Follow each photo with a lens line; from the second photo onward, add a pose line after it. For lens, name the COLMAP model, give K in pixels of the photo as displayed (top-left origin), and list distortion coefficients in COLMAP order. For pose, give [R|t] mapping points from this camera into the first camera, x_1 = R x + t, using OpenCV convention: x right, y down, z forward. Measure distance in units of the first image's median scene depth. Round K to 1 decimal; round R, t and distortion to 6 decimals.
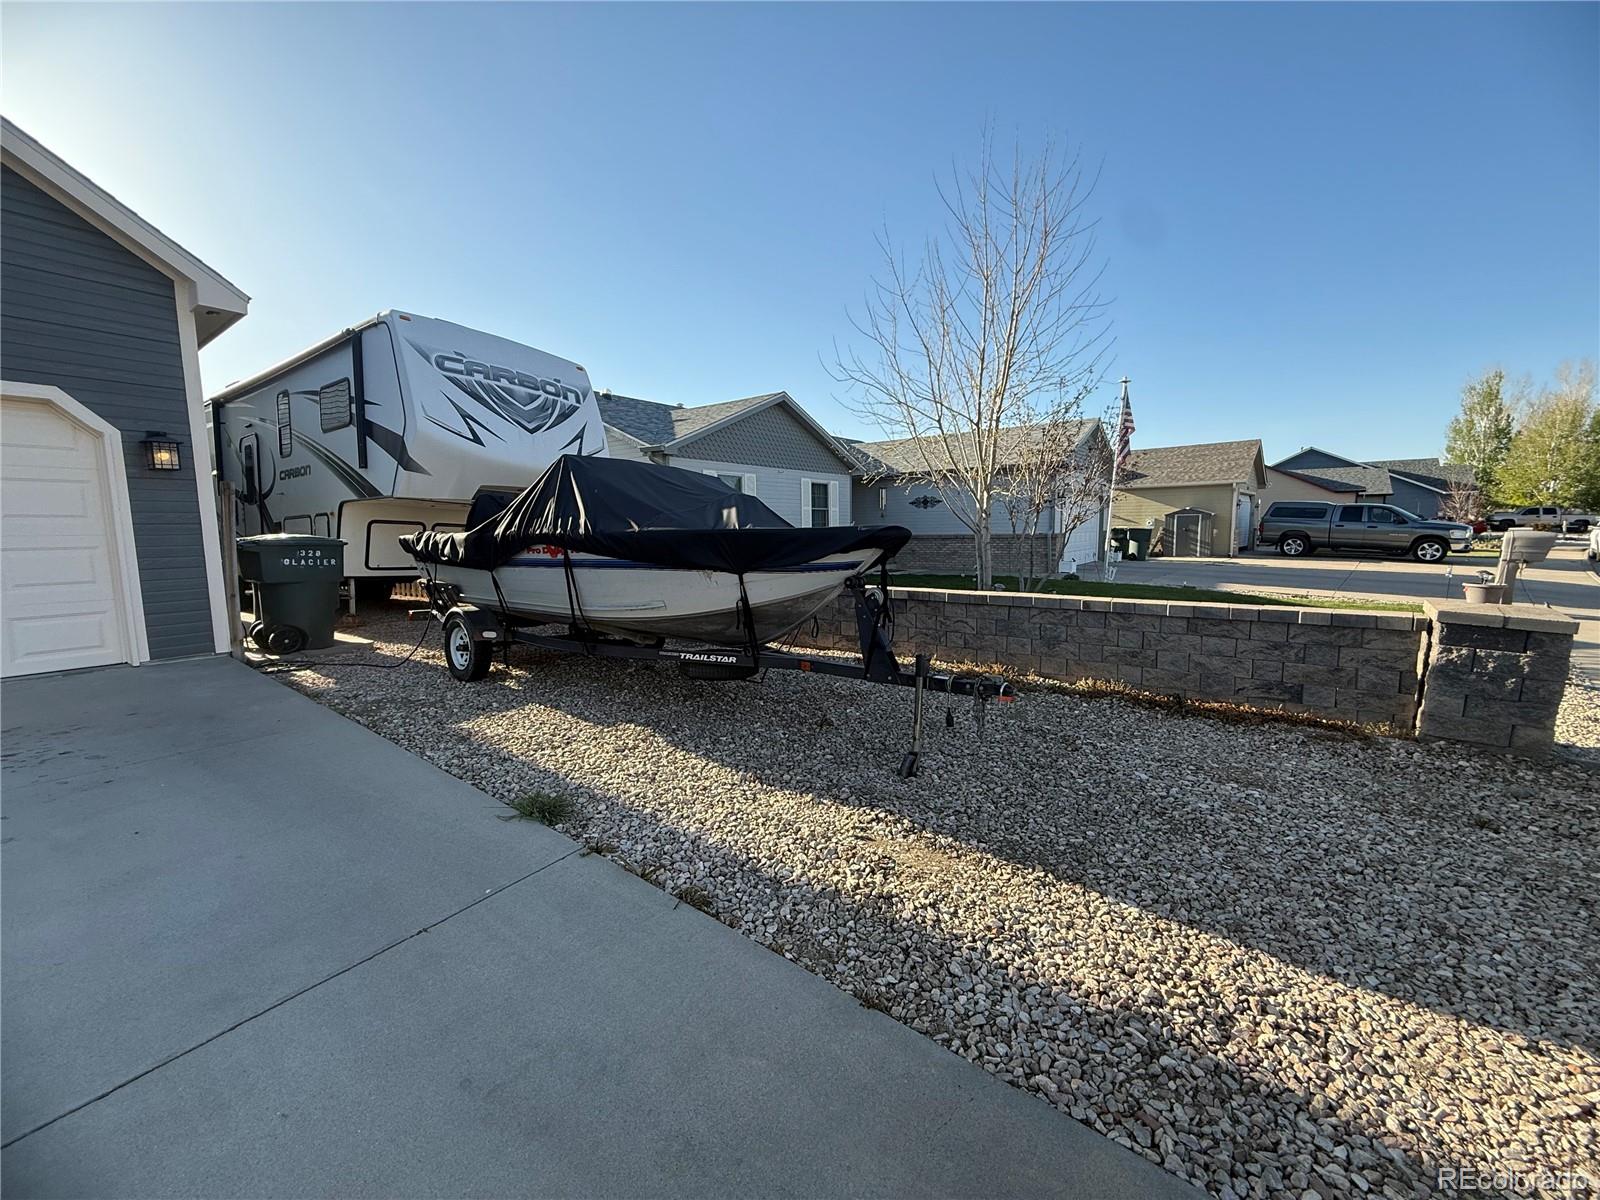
lens RADIAL K [[636.2, 0, 795.7], [0, 636.2, 599.5], [0, 0, 1]] dist [0.000895, 0.000448]
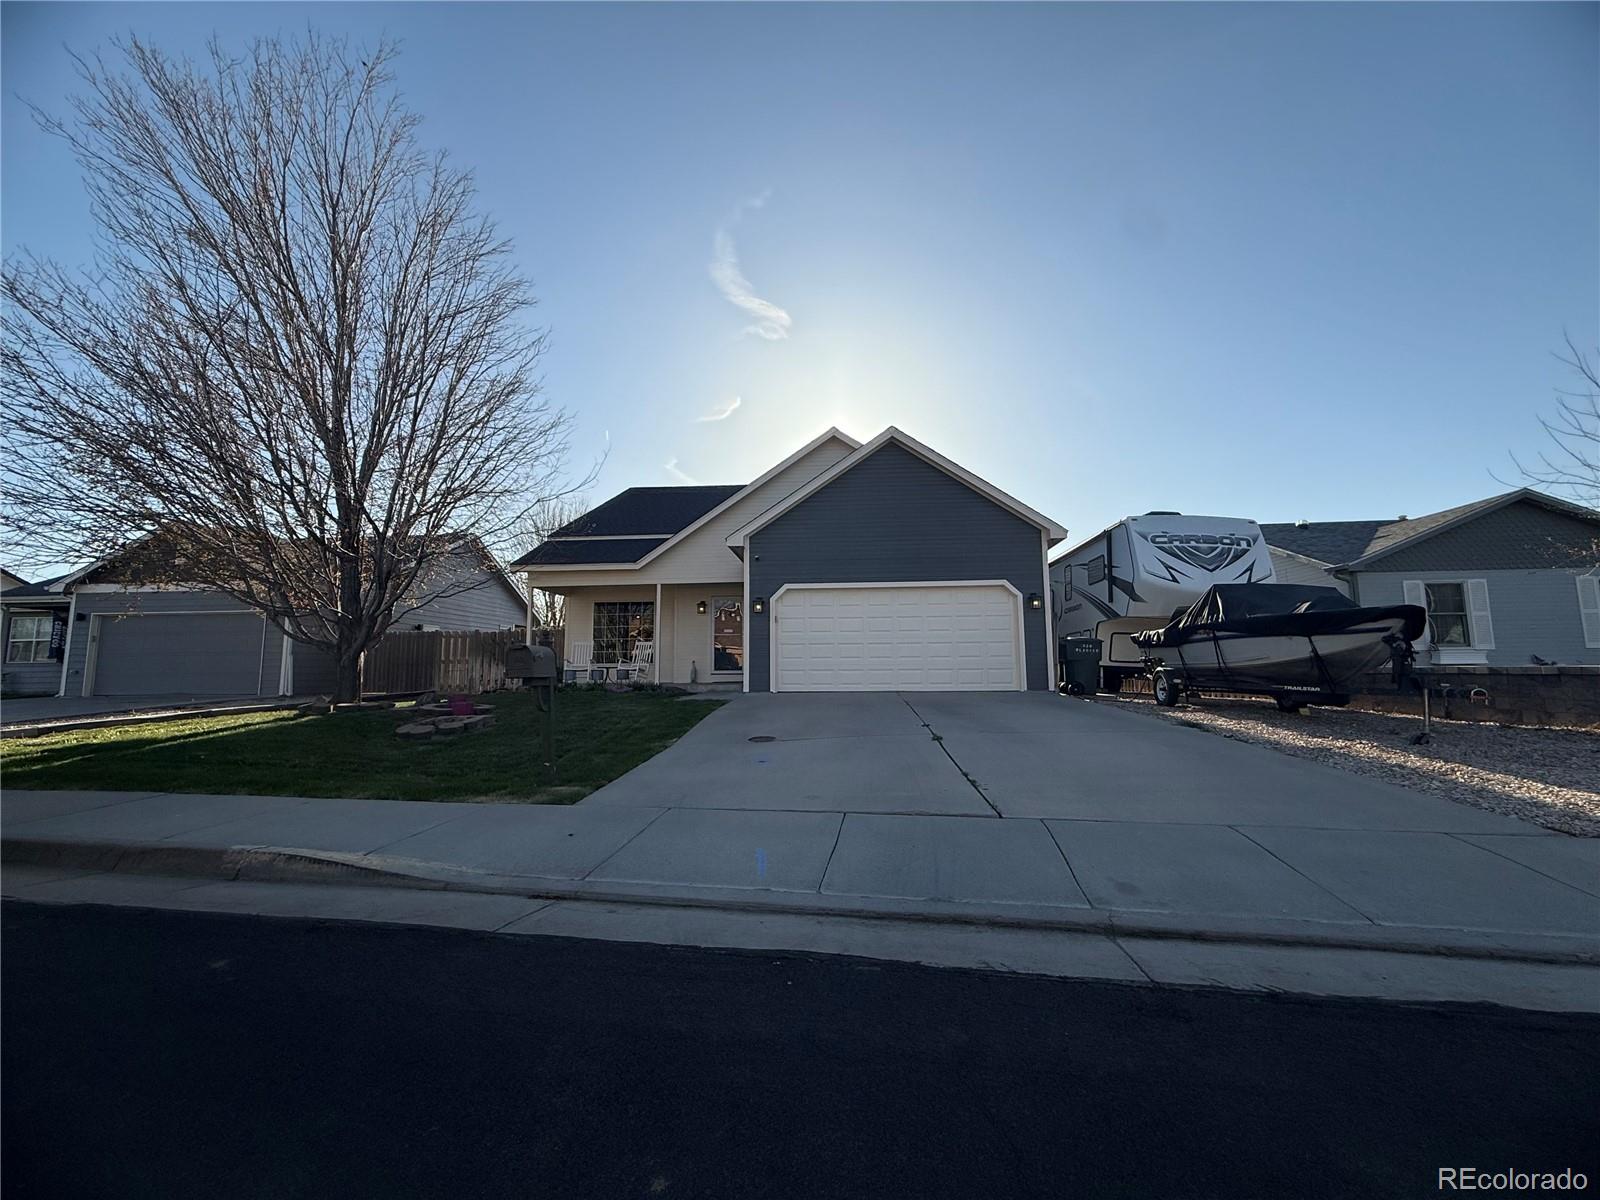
lens RADIAL K [[636.2, 0, 800.0], [0, 636.2, 600.2], [0, 0, 1]] dist [0.000895, 0.000448]
pose [[0.525346, -0.085752, -0.846557, 0.452462], [-0.093558, 0.983055, -0.157637, 0.181279], [0.845730, 0.162017, 0.508421, -0.778746]]
